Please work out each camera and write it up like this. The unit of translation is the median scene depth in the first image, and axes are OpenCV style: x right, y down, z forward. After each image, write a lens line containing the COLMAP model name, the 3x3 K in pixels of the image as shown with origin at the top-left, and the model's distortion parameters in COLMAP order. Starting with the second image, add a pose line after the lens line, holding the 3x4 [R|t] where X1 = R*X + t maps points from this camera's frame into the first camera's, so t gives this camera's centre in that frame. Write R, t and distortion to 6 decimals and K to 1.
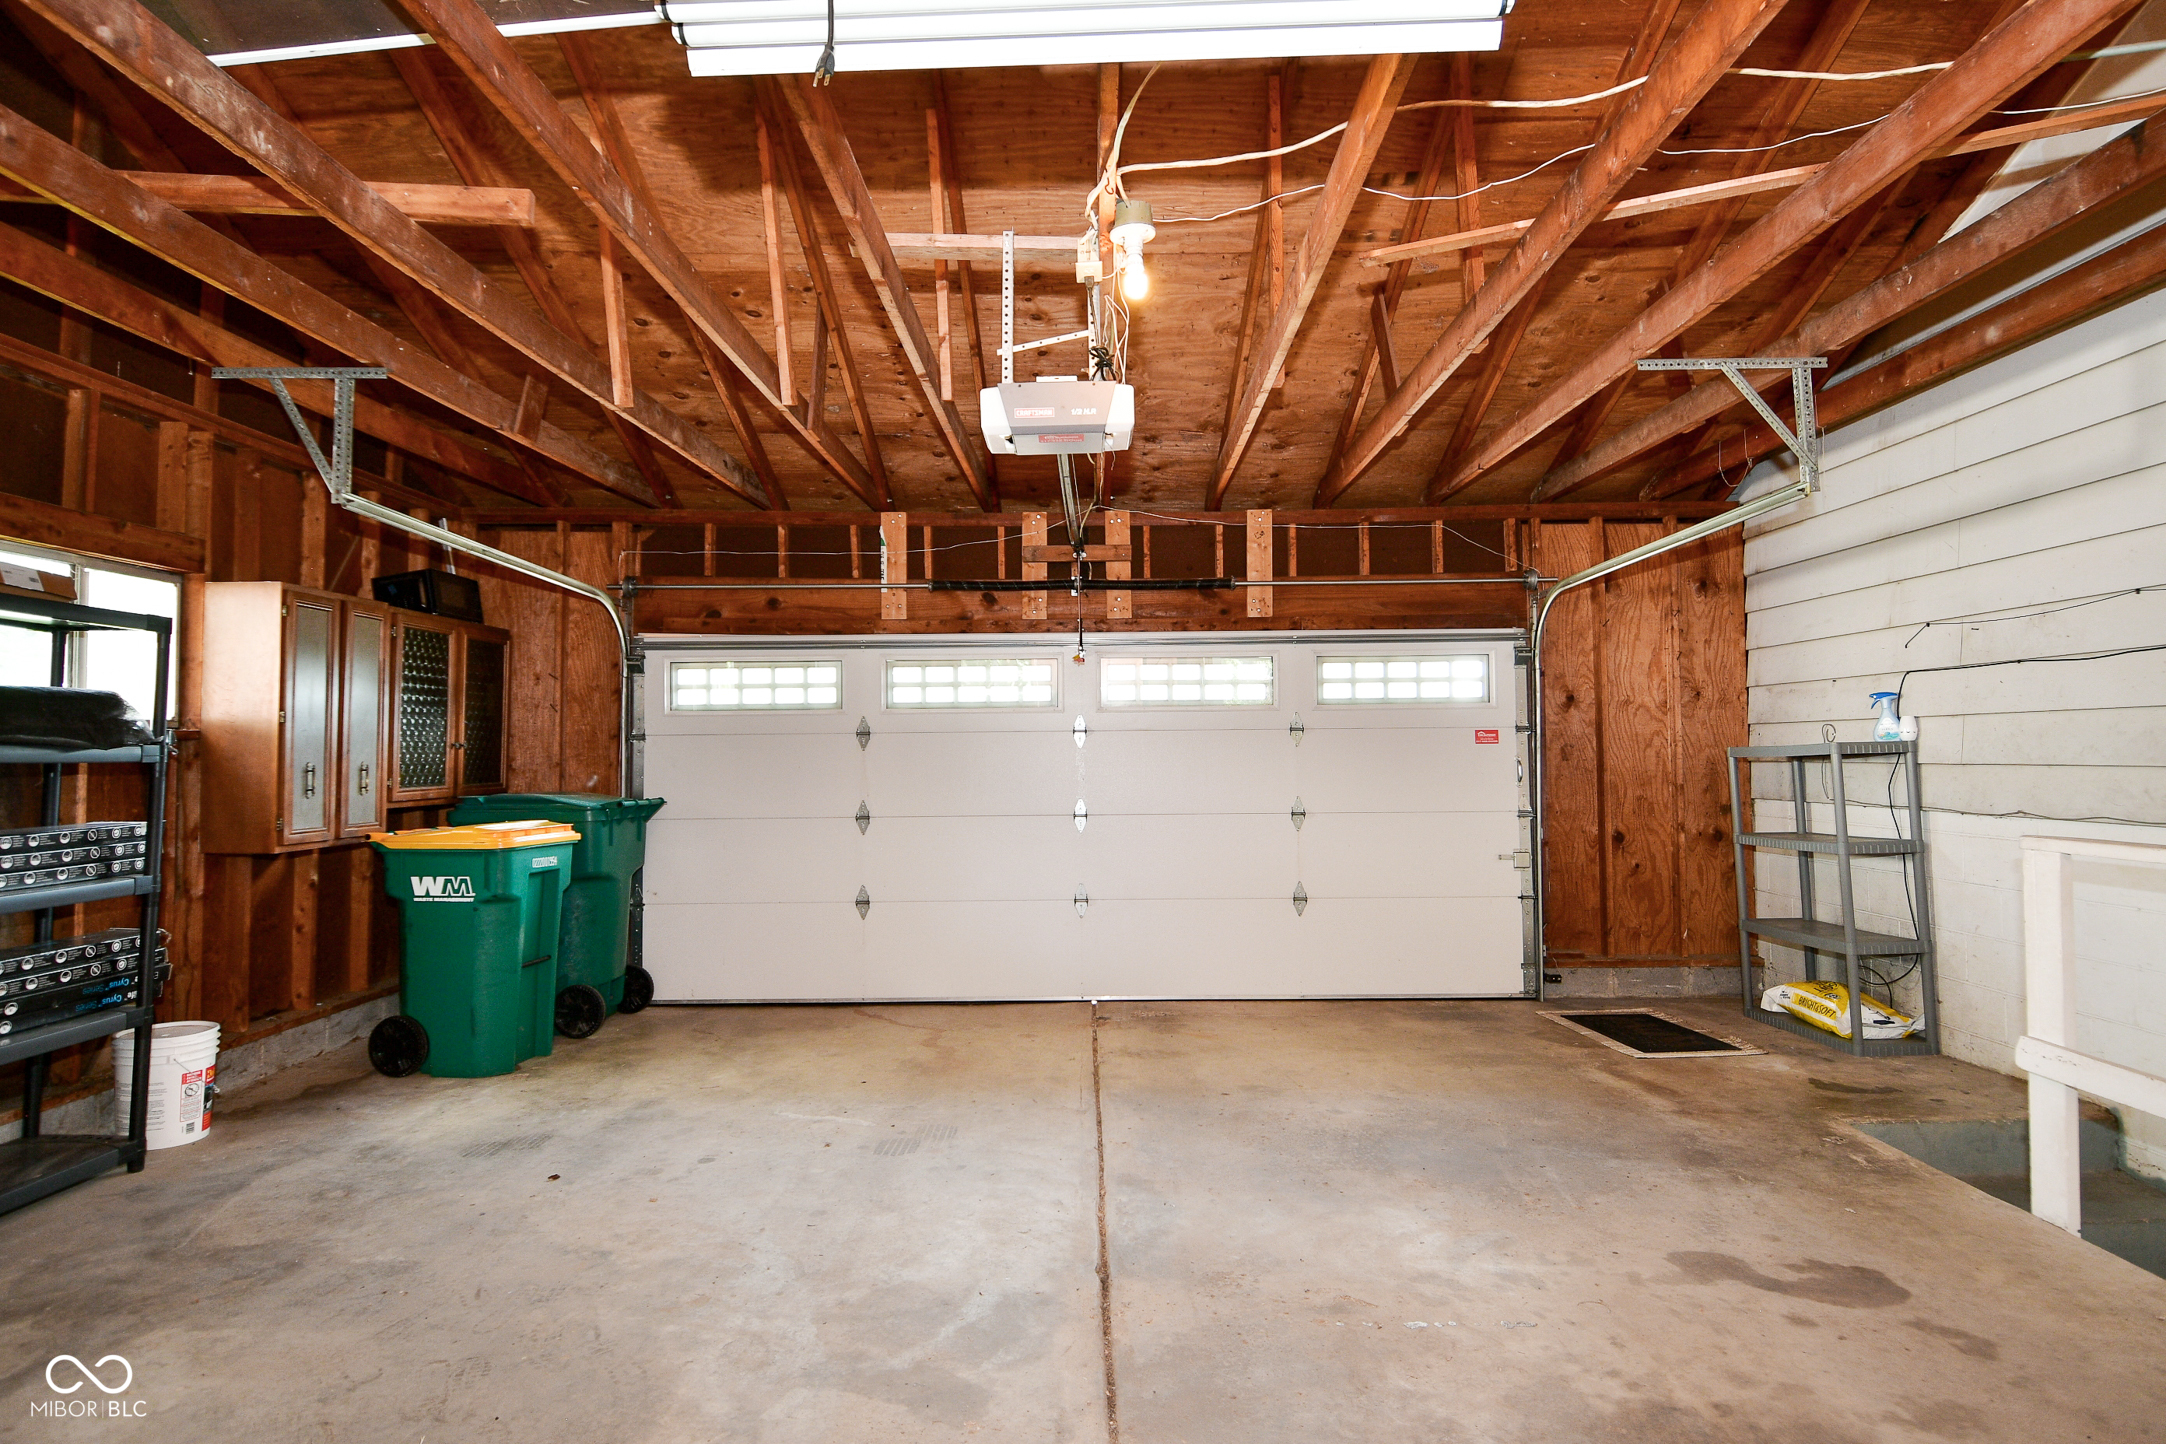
lens RADIAL K [[1140.2, 0, 1085.5], [0, 1140.2, 716.2], [0, 0, 1]] dist [0.013793, -0.021777]
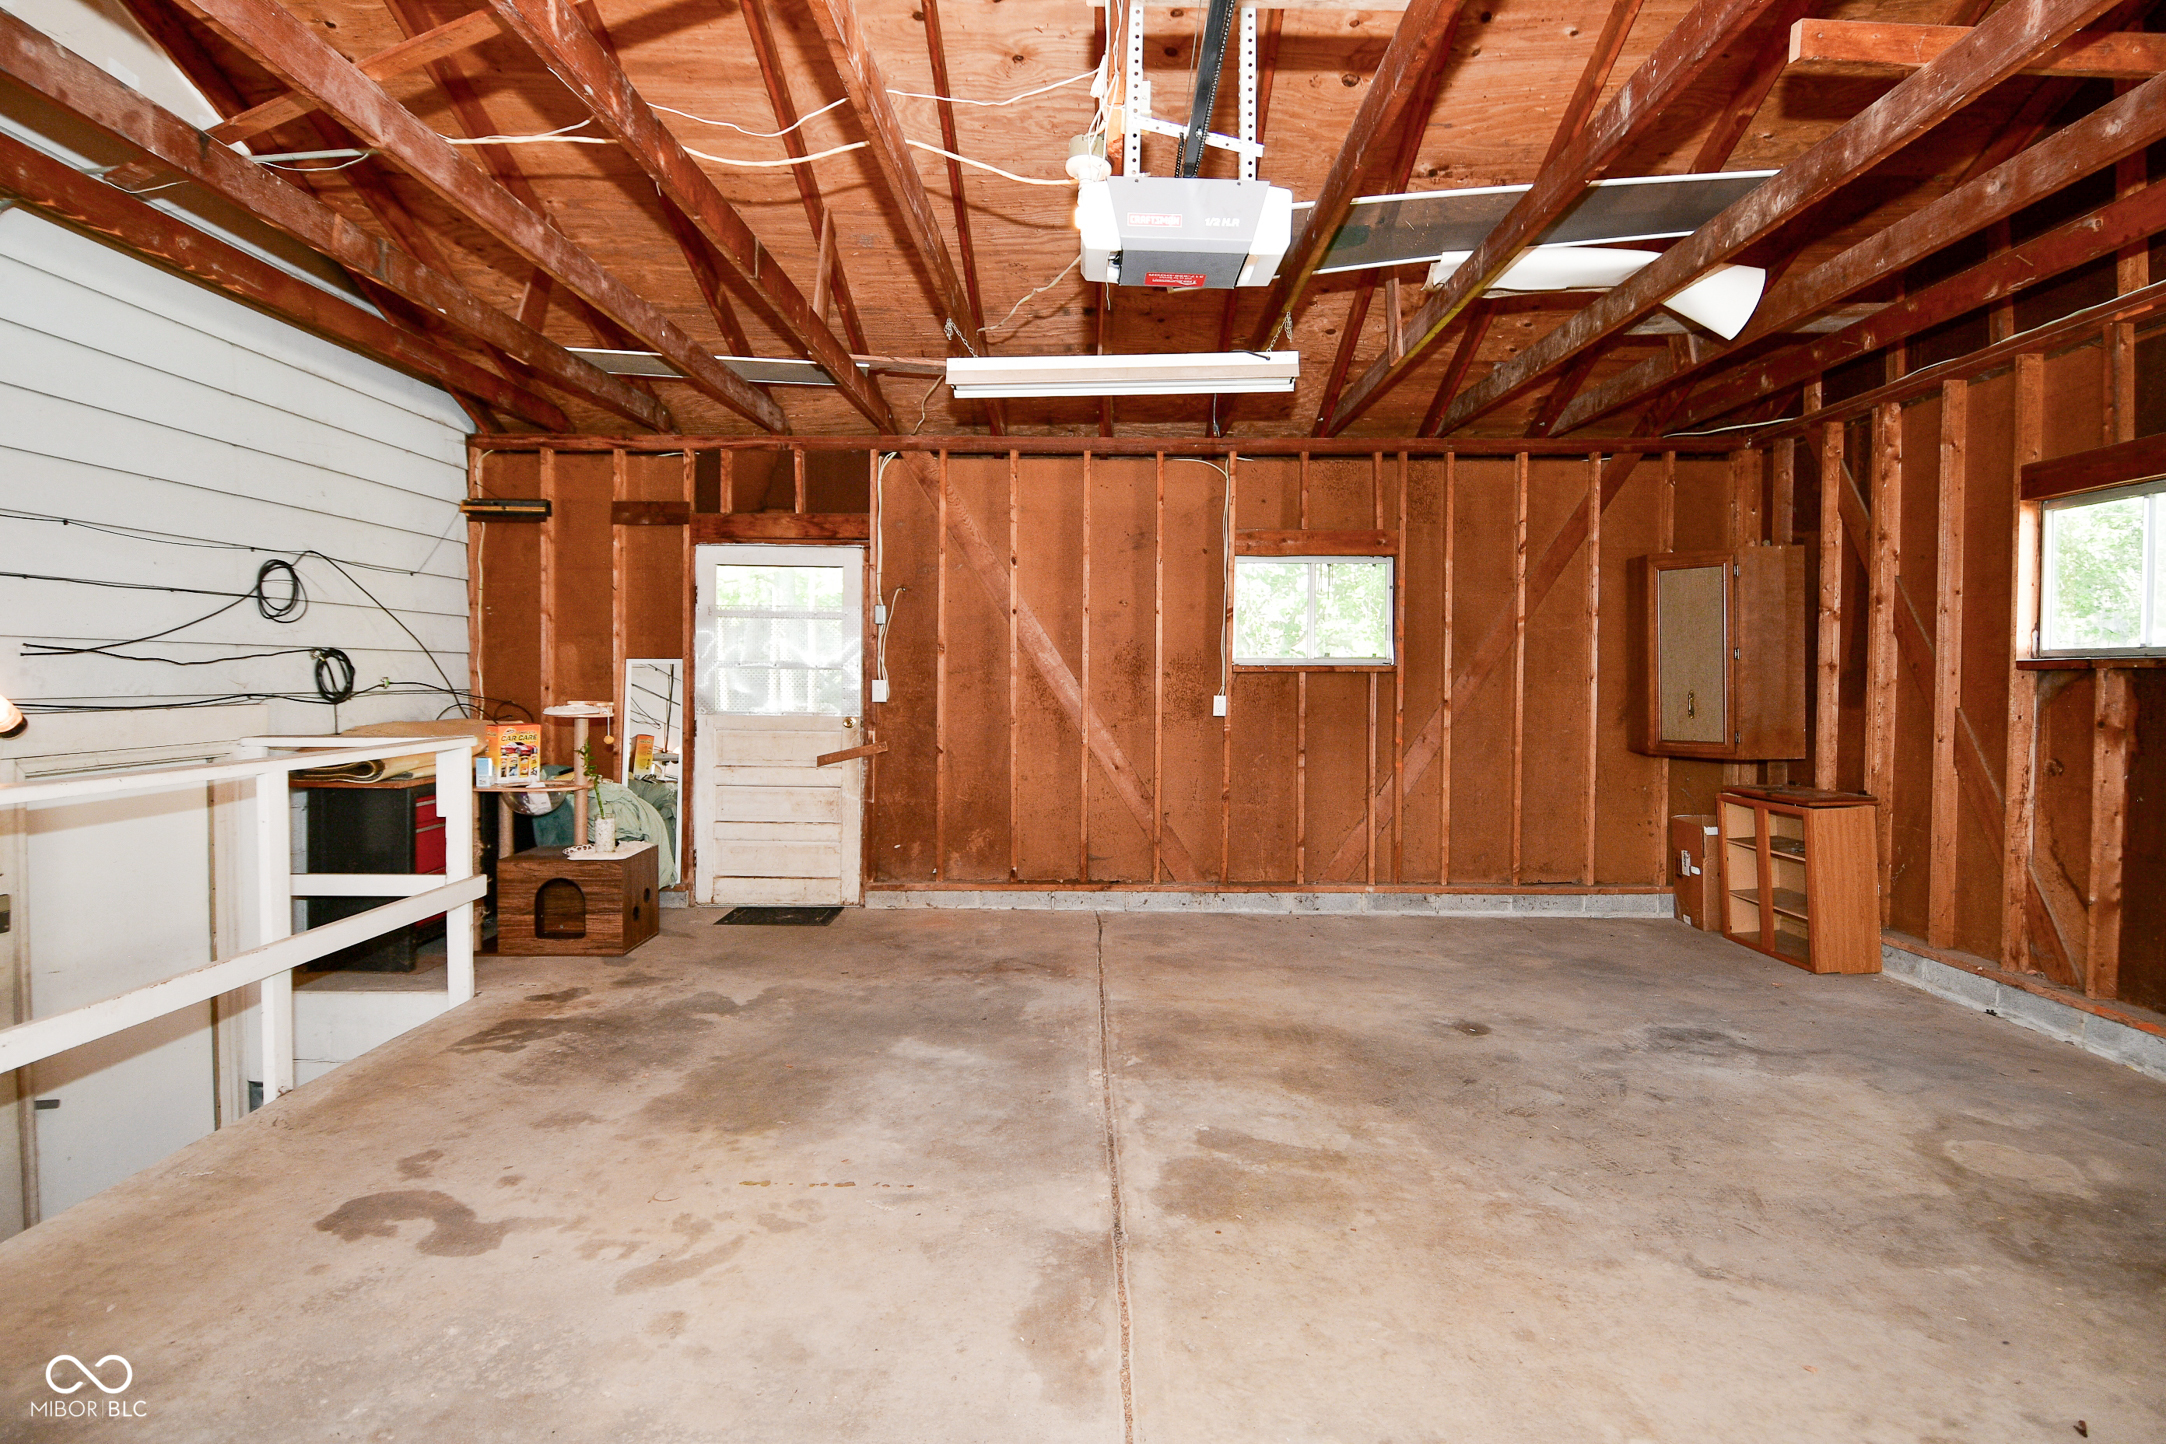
lens RADIAL K [[1140.2, 0, 1075.0], [0, 1140.2, 711.1], [0, 0, 1]] dist [0.013793, -0.021777]
pose [[-0.999981, 0.000630, 0.006053, 0.050633], [0.000610, 0.999994, -0.003324, 0.061602], [-0.006055, -0.003321, -0.999976, 2.124855]]
